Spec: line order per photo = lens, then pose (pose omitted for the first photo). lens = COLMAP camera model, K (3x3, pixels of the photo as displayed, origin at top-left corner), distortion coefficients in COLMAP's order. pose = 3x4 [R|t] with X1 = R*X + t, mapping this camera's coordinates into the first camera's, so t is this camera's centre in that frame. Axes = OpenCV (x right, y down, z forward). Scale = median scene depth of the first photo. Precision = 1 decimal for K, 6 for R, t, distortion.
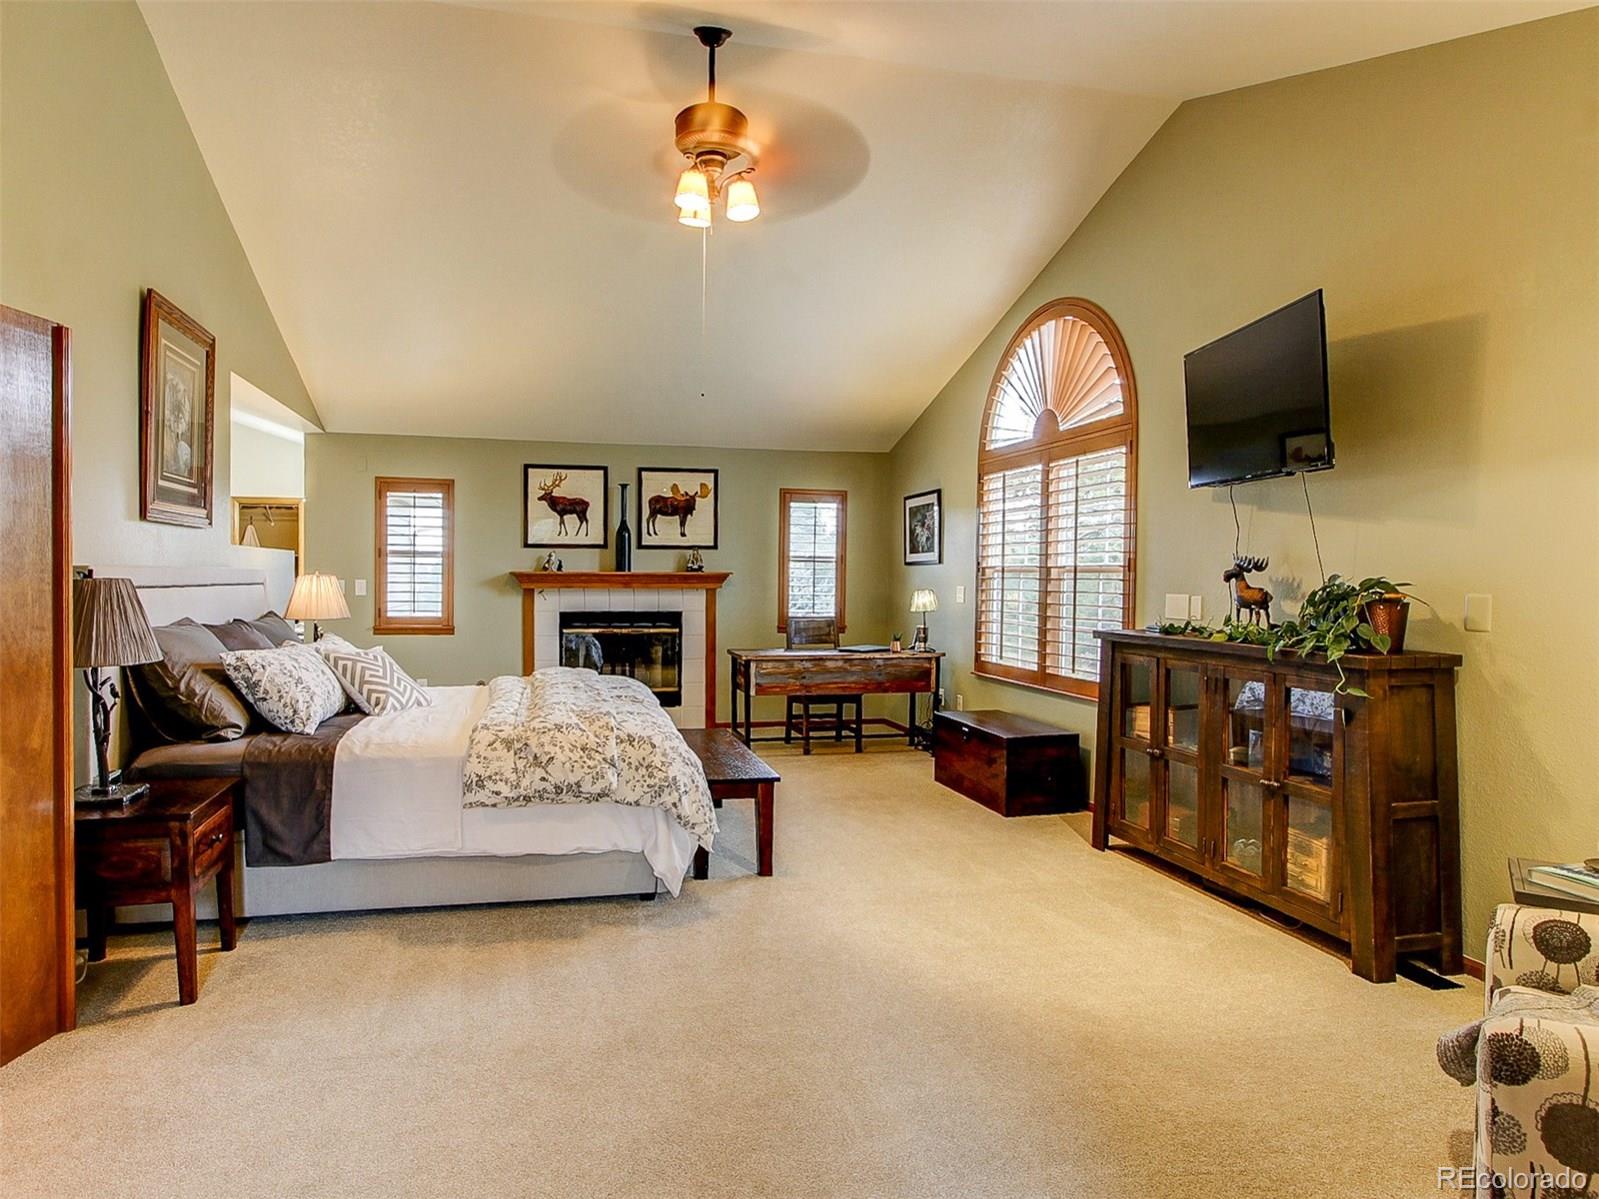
lens RADIAL K [[1068.7, 0, 799.5], [0, 1068.7, 599.5], [0, 0, 1]] dist [-0.002659, -0.000689]
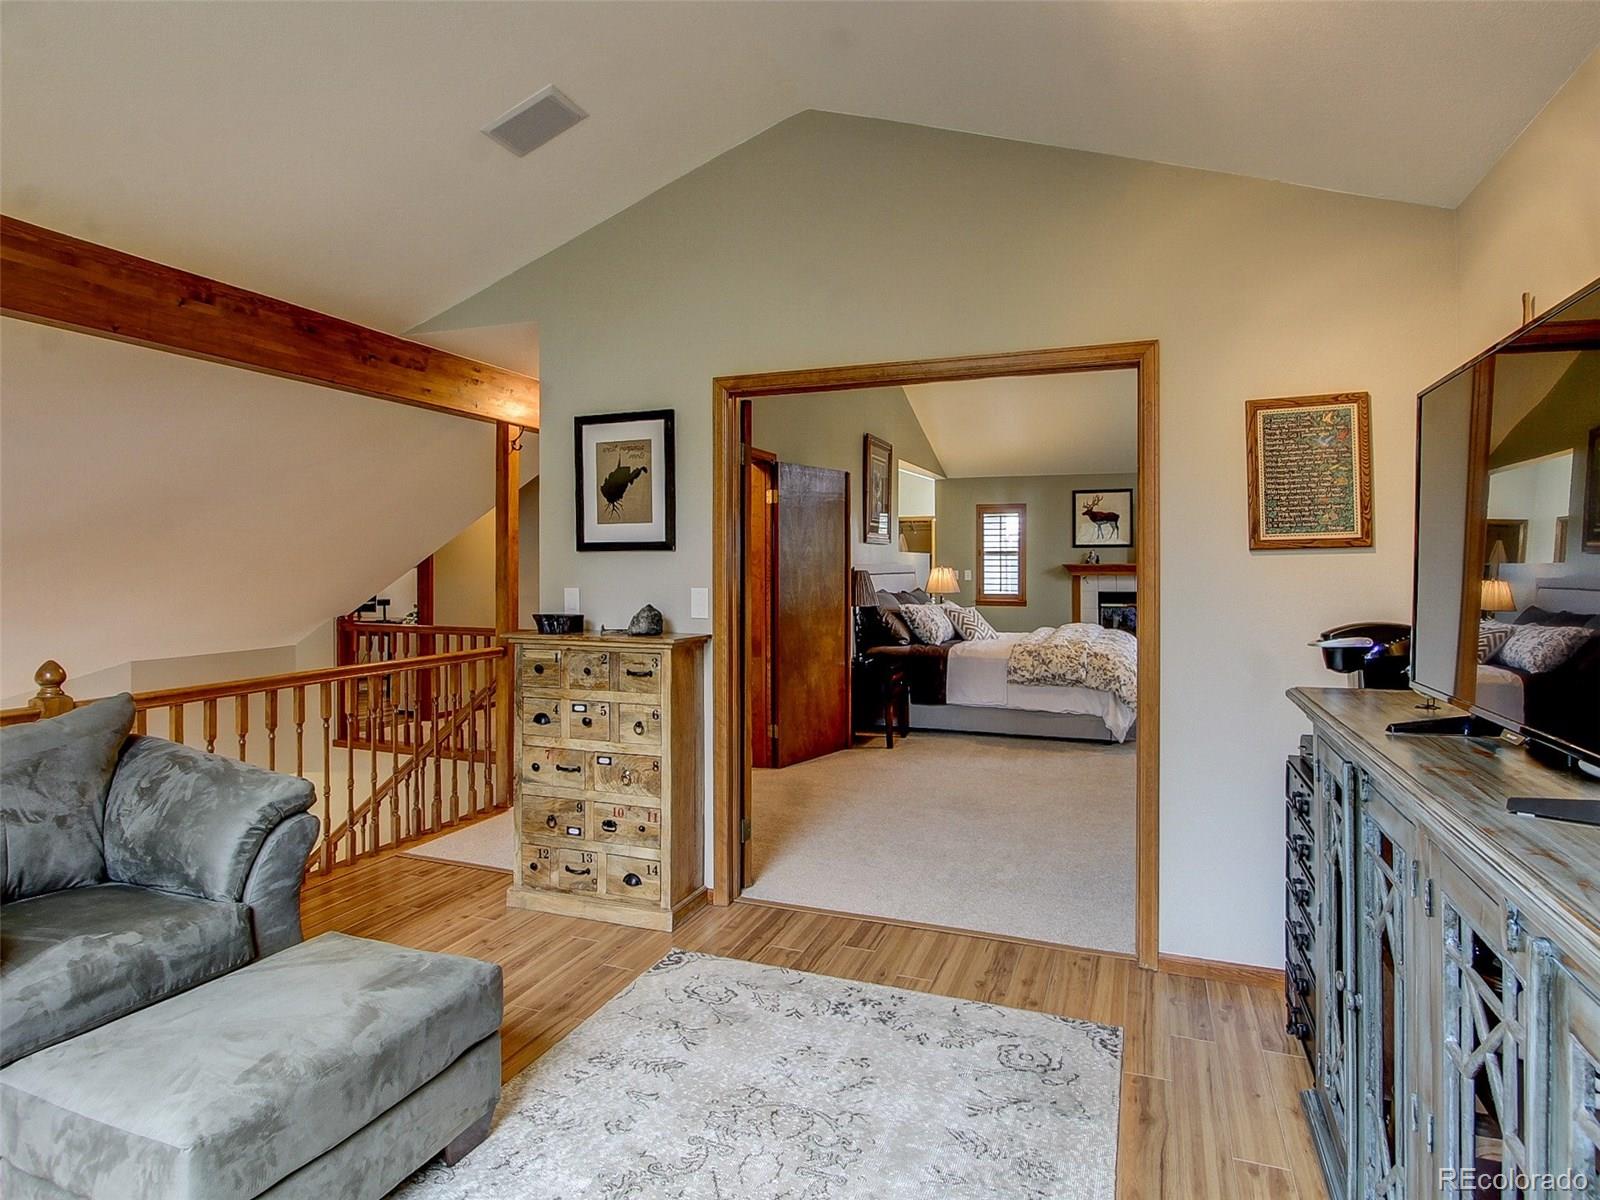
lens RADIAL K [[909.7, 0, 797.2], [0, 909.7, 567.7], [0, 0, 1]] dist [-0.000630, -0.000127]
pose [[0.833915, -0.007778, -0.551838, 0.136521], [-0.003586, 0.999803, -0.019512, 0.005454], [0.551882, 0.018250, 0.833723, -0.294235]]
